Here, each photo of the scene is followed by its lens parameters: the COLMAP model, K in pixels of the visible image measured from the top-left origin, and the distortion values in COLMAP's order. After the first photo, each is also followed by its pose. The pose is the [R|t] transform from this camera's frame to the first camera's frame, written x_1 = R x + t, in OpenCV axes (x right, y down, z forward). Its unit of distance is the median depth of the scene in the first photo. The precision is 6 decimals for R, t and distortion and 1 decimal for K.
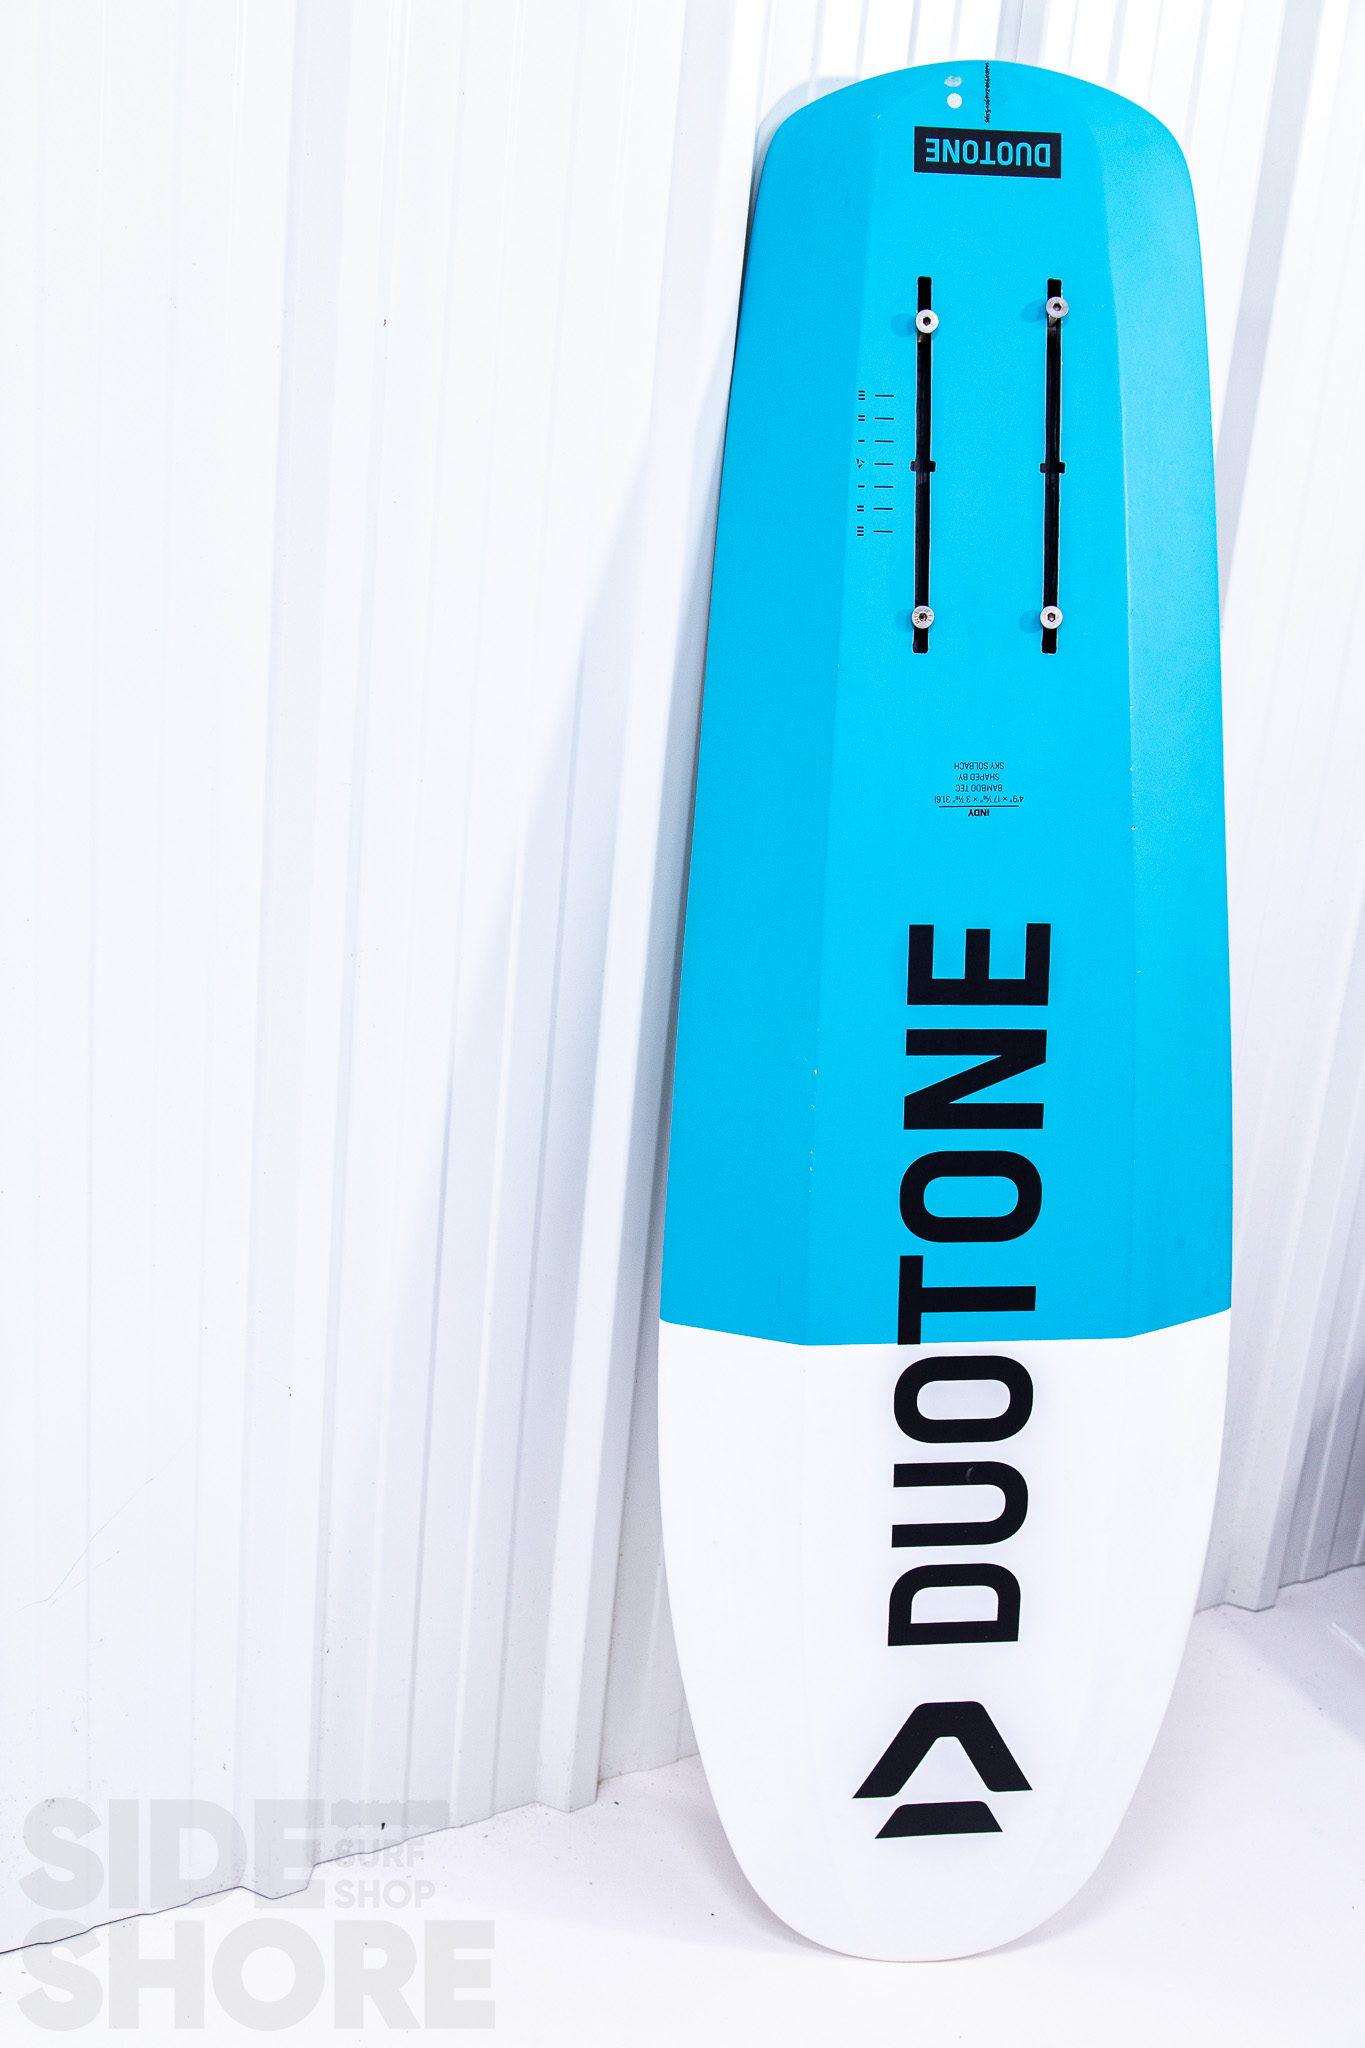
lens RADIAL K [[2288.0, 0, 682.5], [0, 2288.0, 1024.0], [0, 0, 1]] dist [-0.048962, 0.017666]
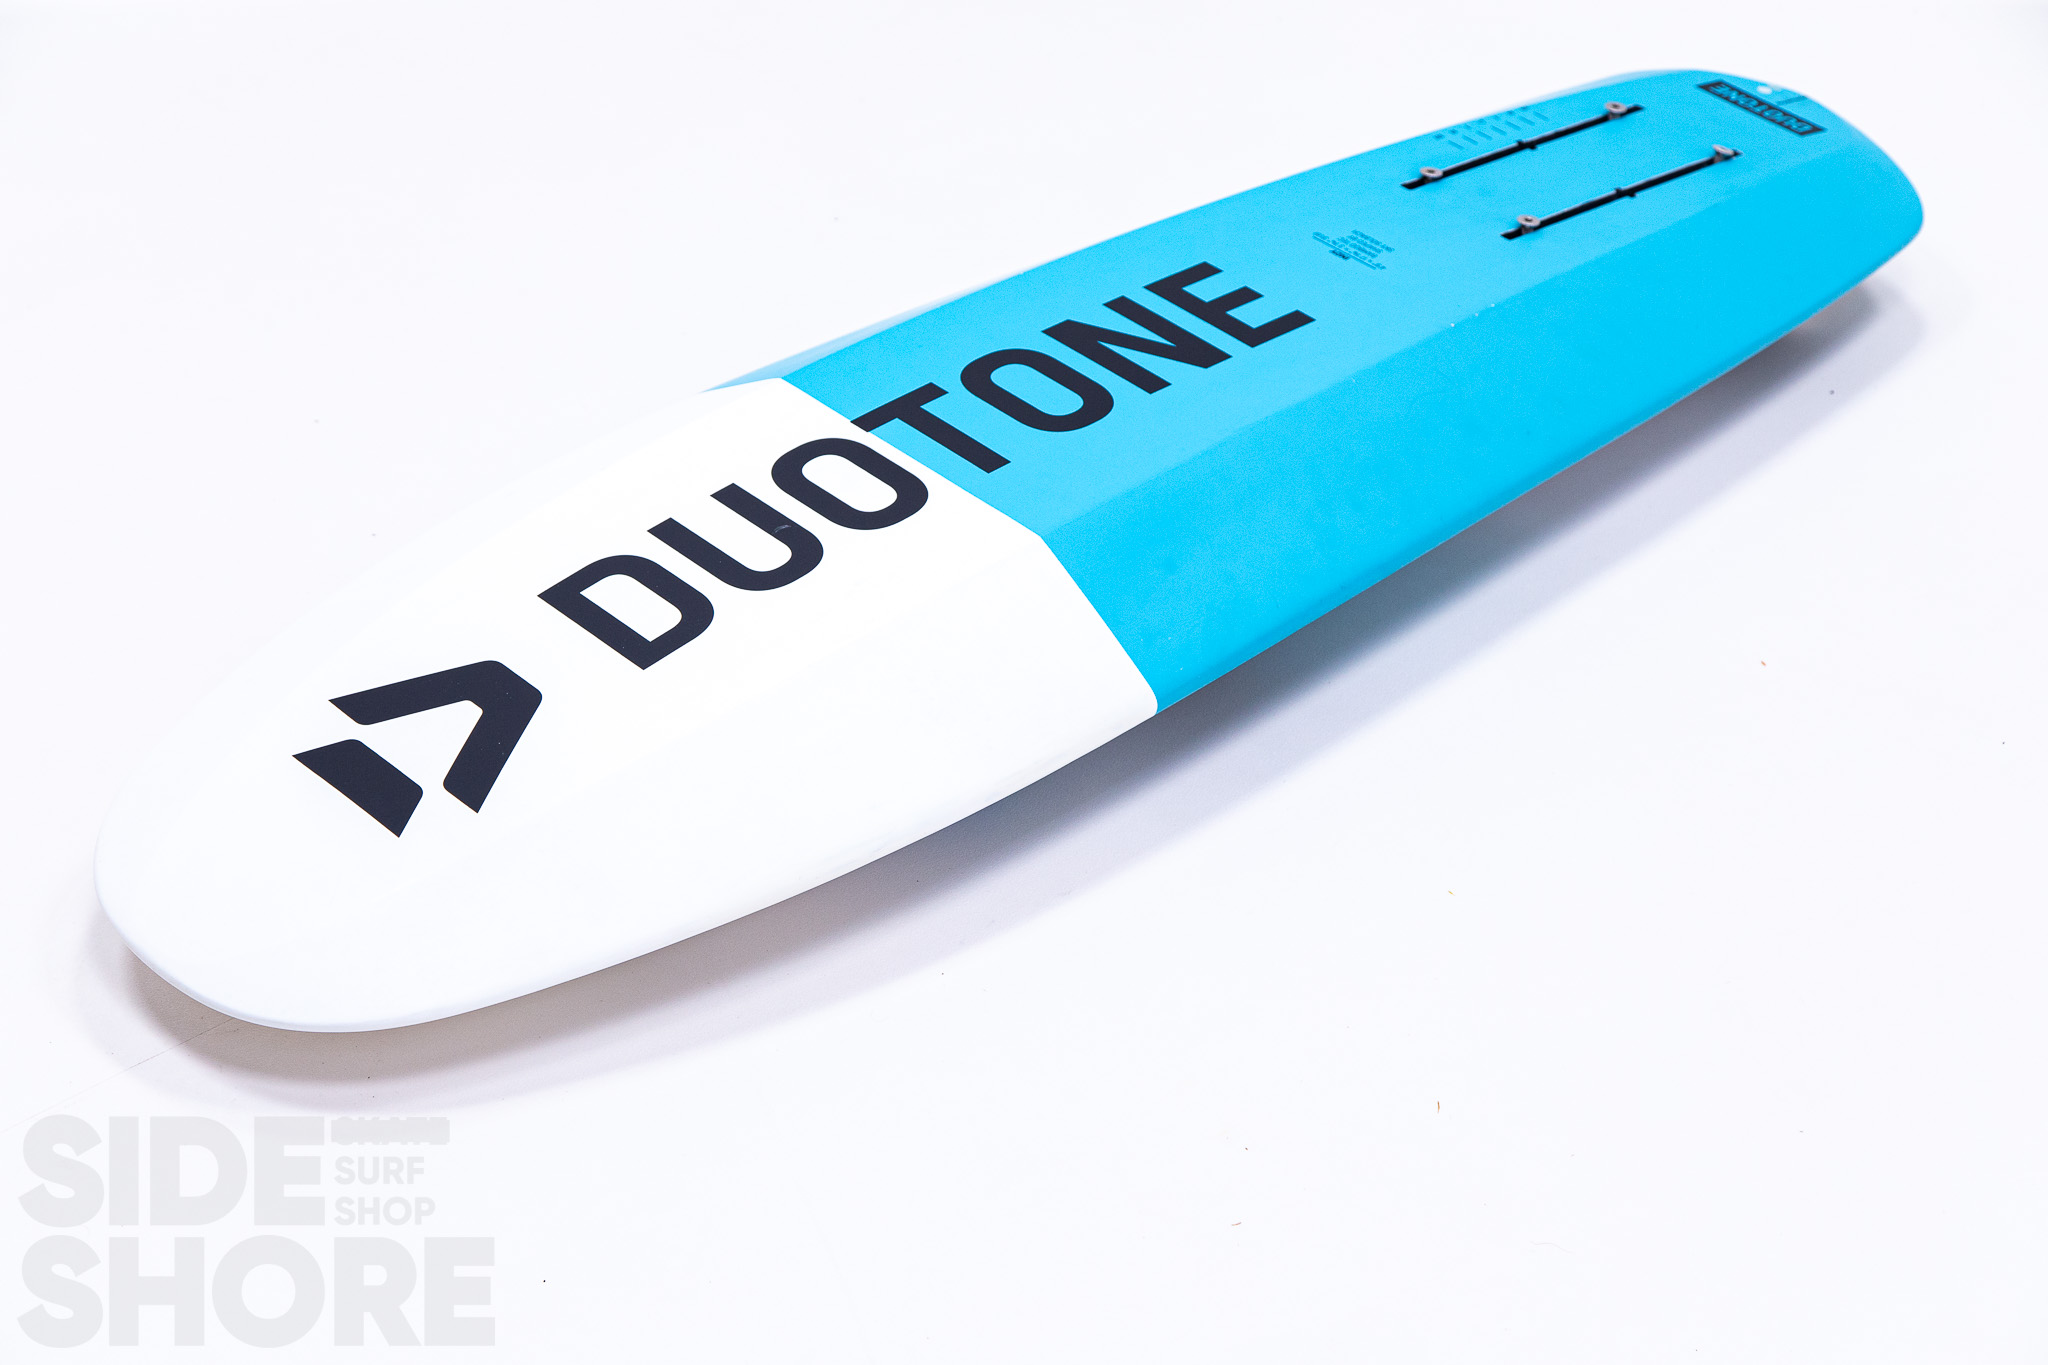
lens RADIAL K [[4192.1, 0, 1024.0], [0, 4192.1, 682.5], [0, 0, 1]] dist [-0.238728, 0.061402]
pose [[0.681823, 0.384803, -0.622129, 1.159776], [-0.723760, 0.231330, -0.650122, 1.143627], [-0.106252, 0.893540, 0.436231, 0.406228]]
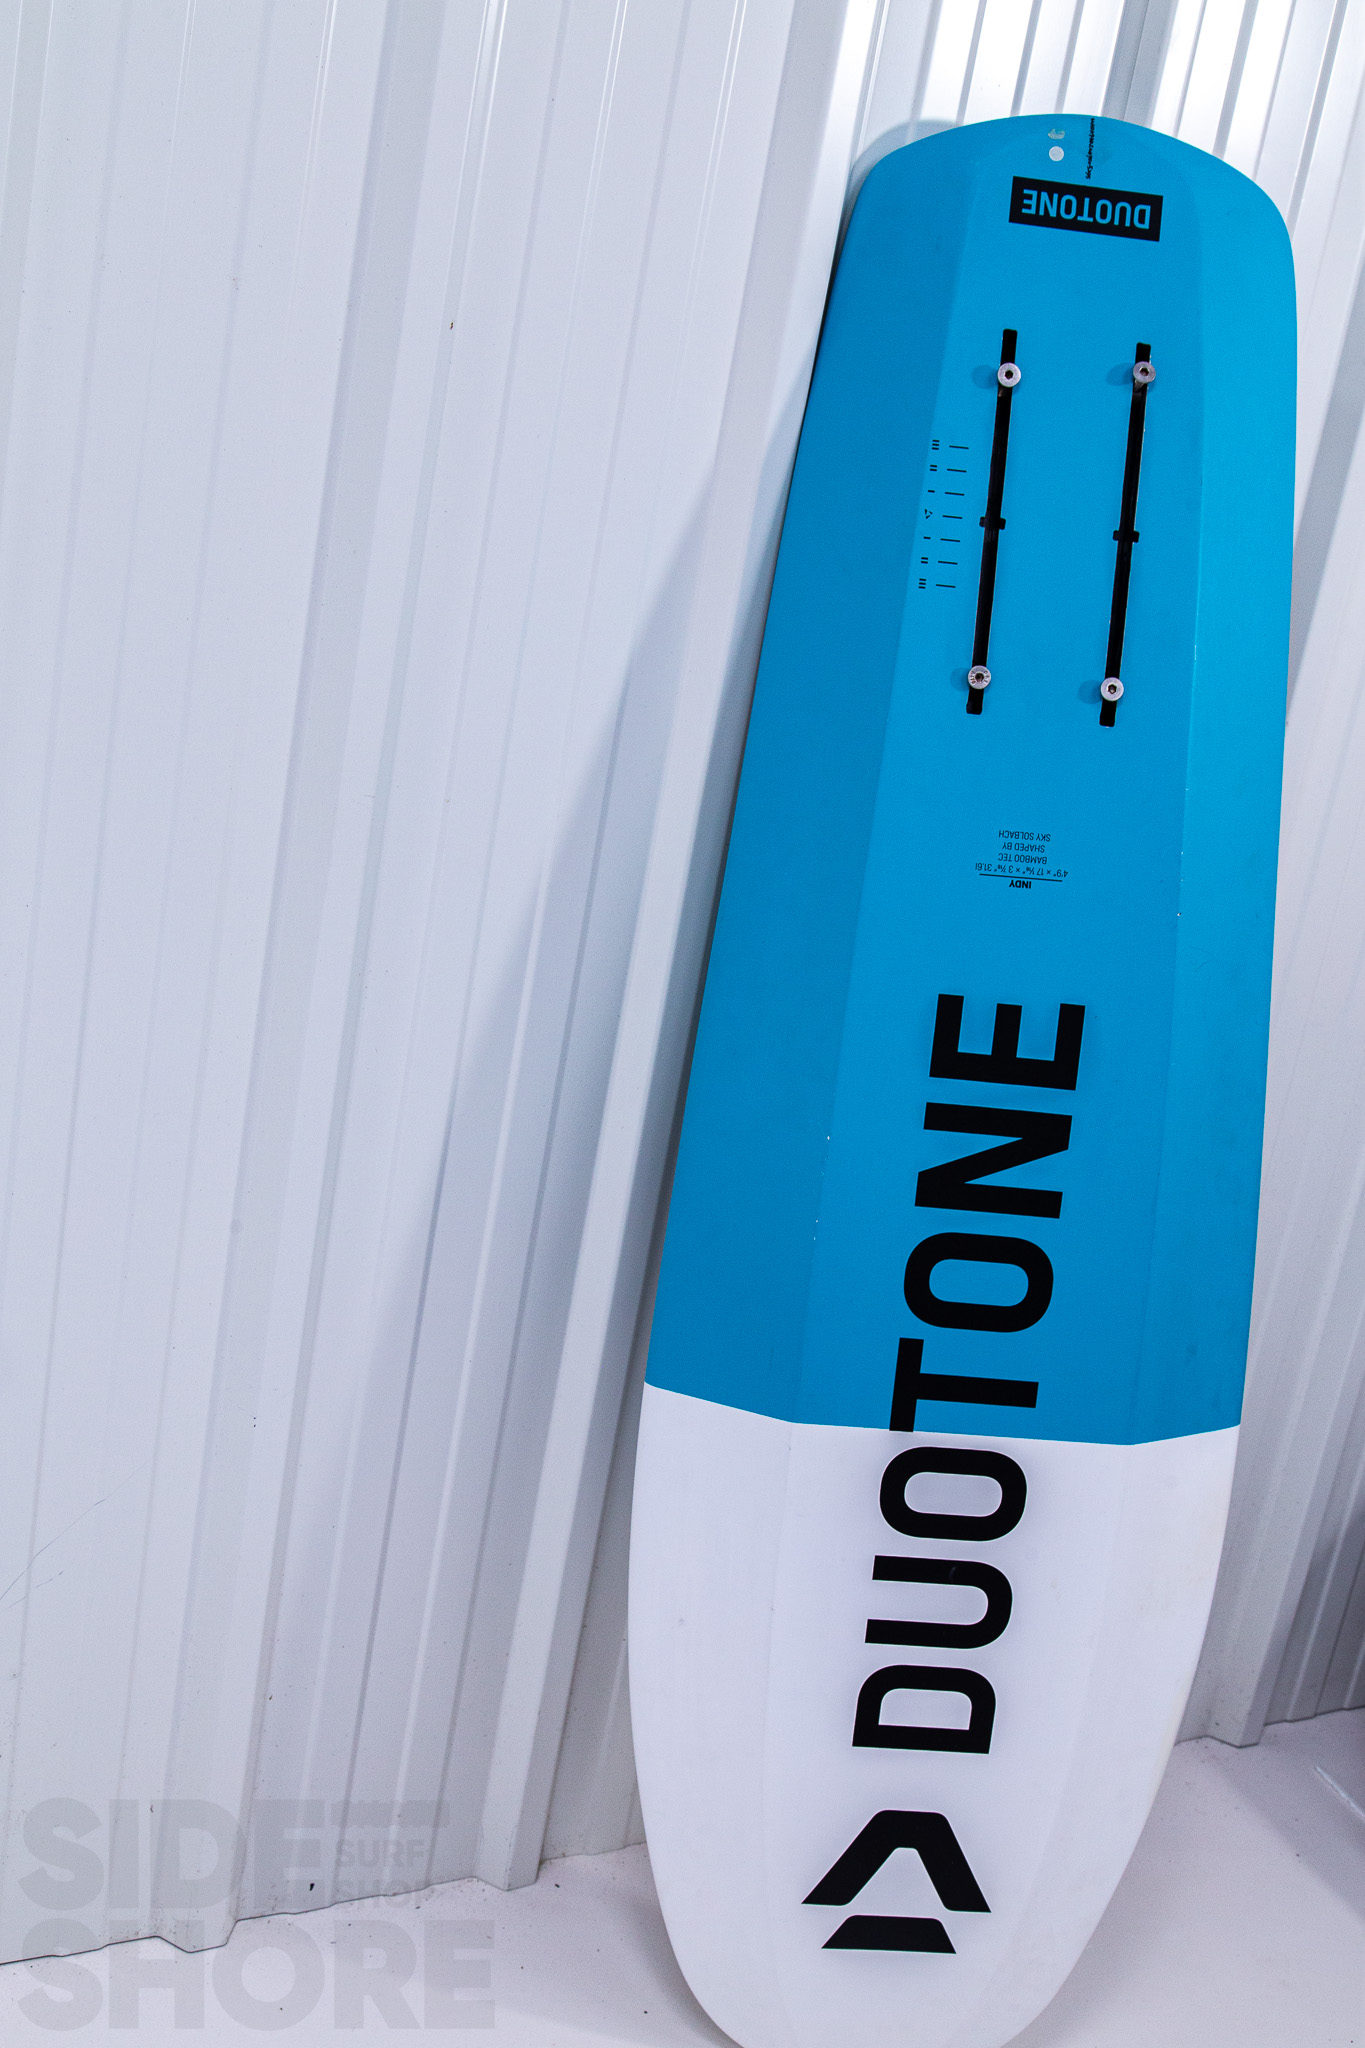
lens RADIAL K [[2288.0, 0, 682.5], [0, 2288.0, 1024.0], [0, 0, 1]] dist [-0.048962, 0.017666]
pose [[0.995992, 0.088175, -0.015030, 0.007378], [-0.088664, 0.995420, -0.035753, 0.012898], [0.011808, 0.036943, 0.999248, 0.037337]]
